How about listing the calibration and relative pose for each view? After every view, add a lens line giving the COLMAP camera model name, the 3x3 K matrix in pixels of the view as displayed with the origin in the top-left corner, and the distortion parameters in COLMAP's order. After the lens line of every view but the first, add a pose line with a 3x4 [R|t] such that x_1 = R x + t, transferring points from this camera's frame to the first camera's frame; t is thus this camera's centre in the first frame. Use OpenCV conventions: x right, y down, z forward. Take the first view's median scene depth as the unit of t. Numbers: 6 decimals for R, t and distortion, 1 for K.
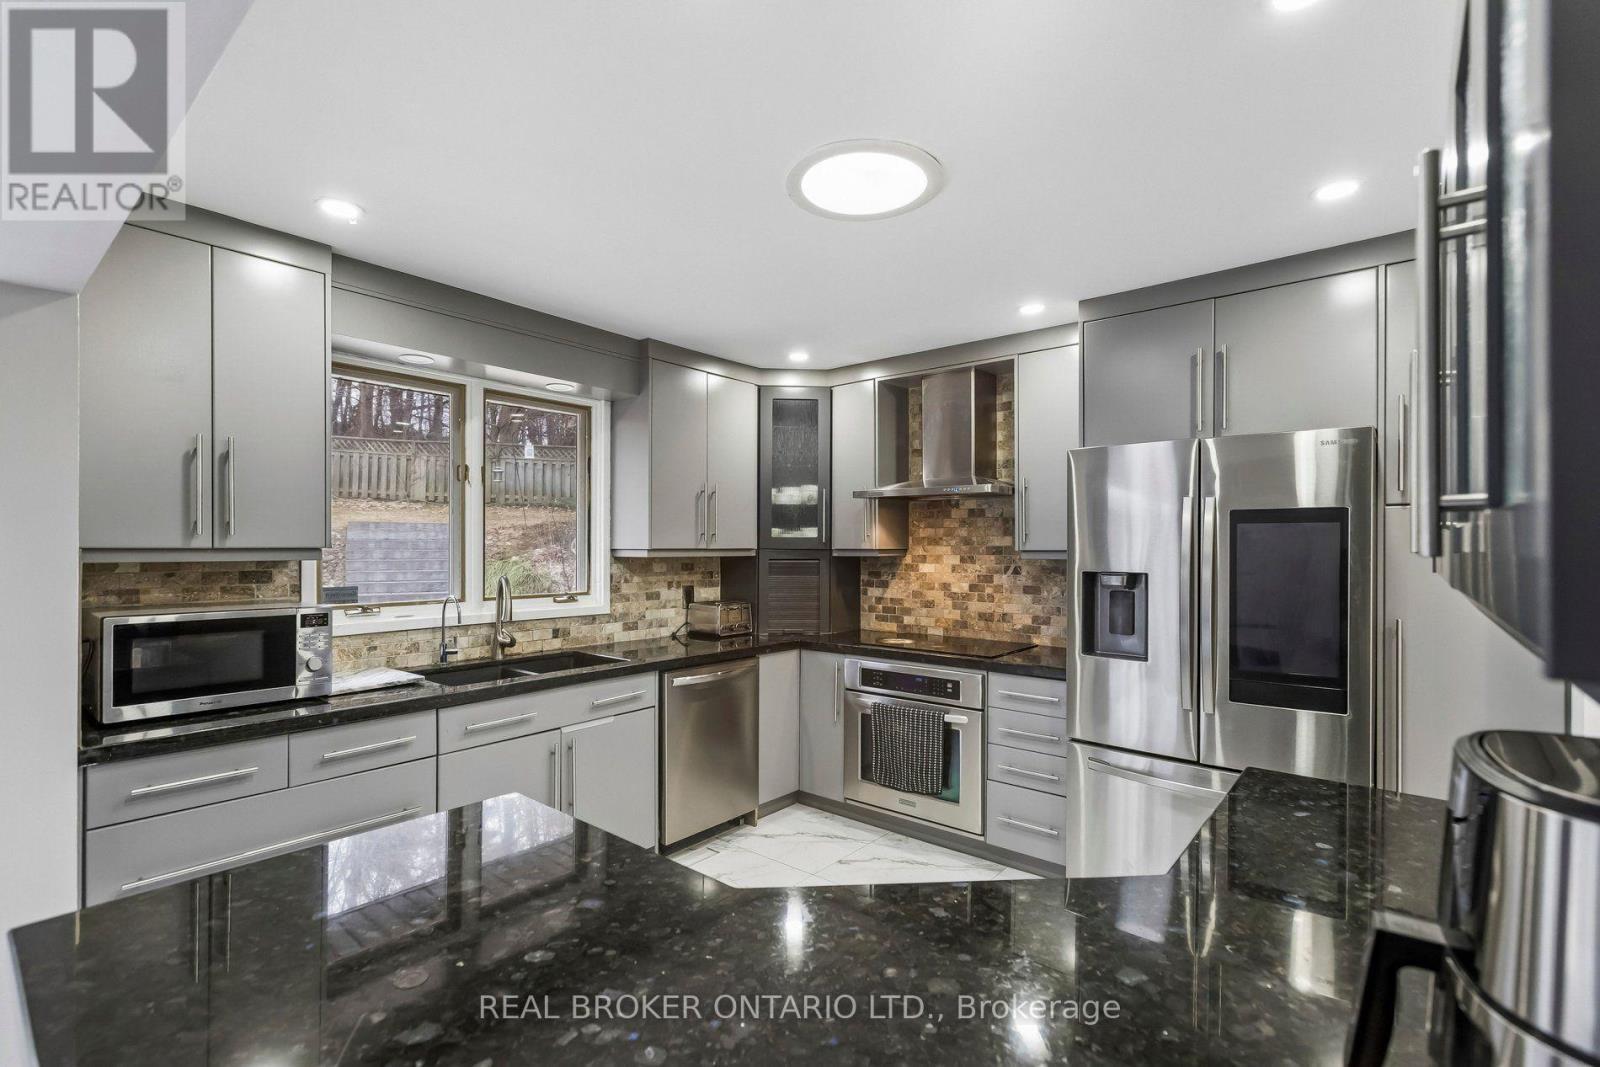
lens RADIAL K [[723.1, 0, 804.4], [0, 723.1, 545.6], [0, 0, 1]] dist [0.006123, -0.001238]
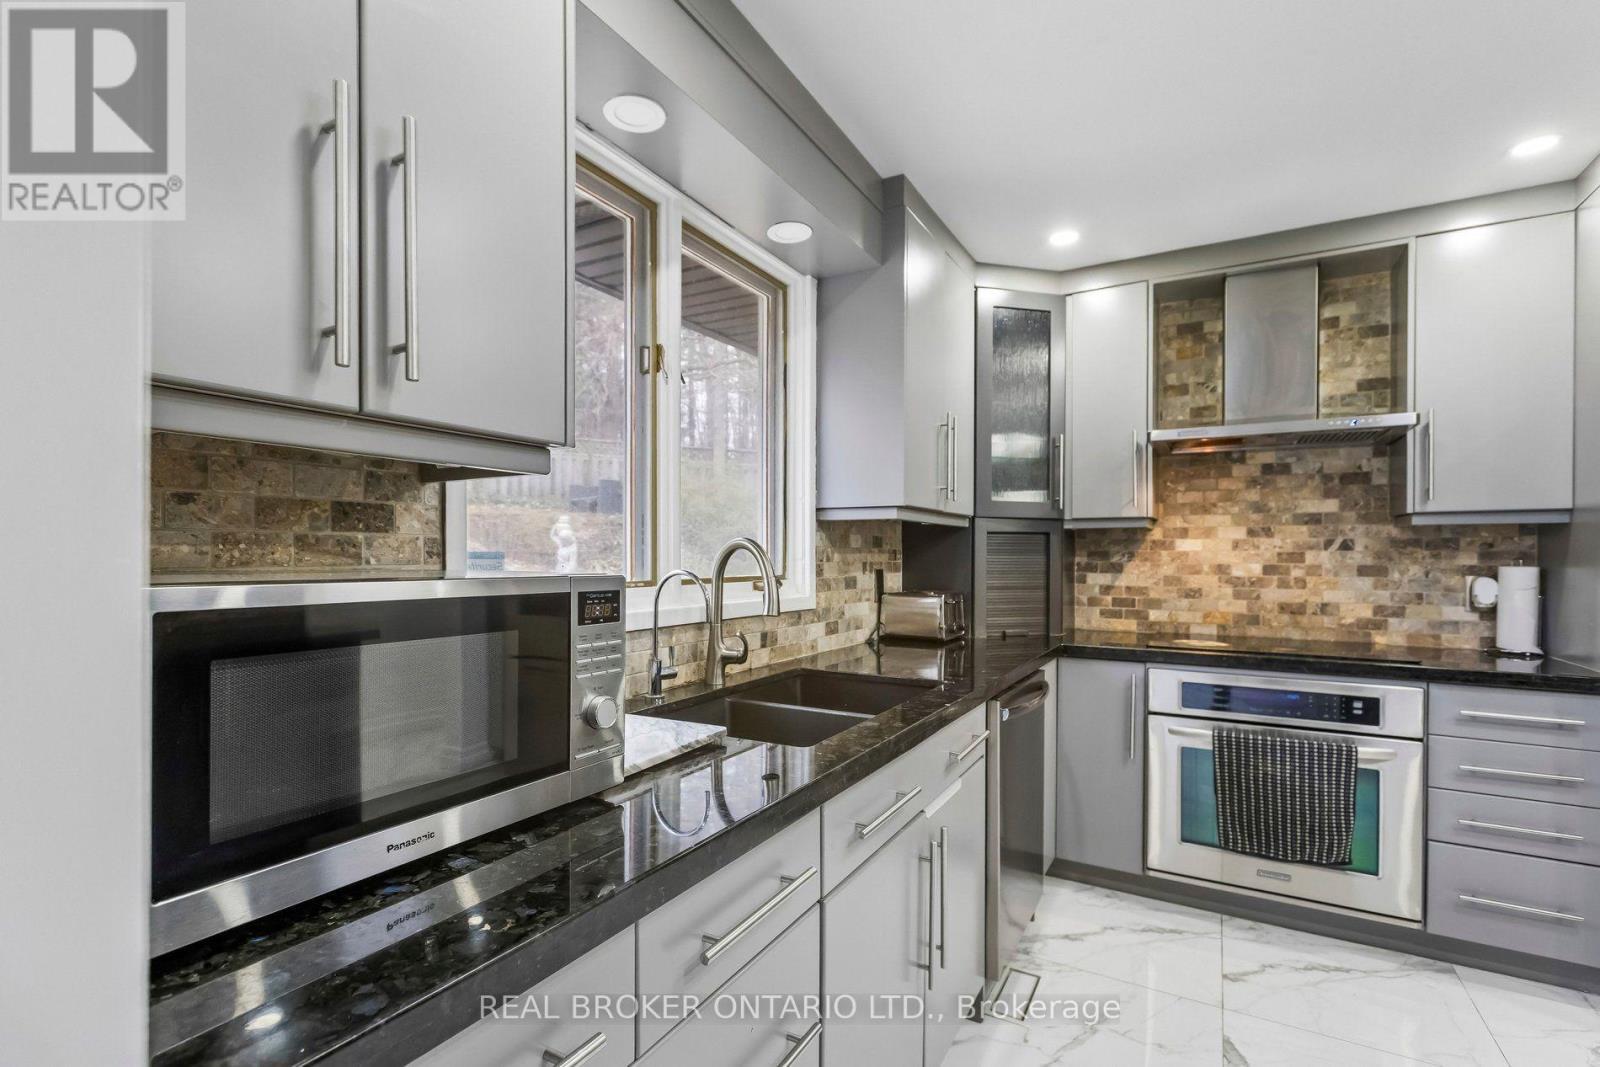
lens RADIAL K [[731.3, 0, 792.0], [0, 731.3, 557.6], [0, 0, 1]] dist [0.000677, -0.000095]
pose [[0.986865, 0.000712, 0.161545, -0.385082], [-0.001570, 0.999985, 0.005183, 0.044163], [-0.161539, -0.005369, 0.986852, 0.349252]]
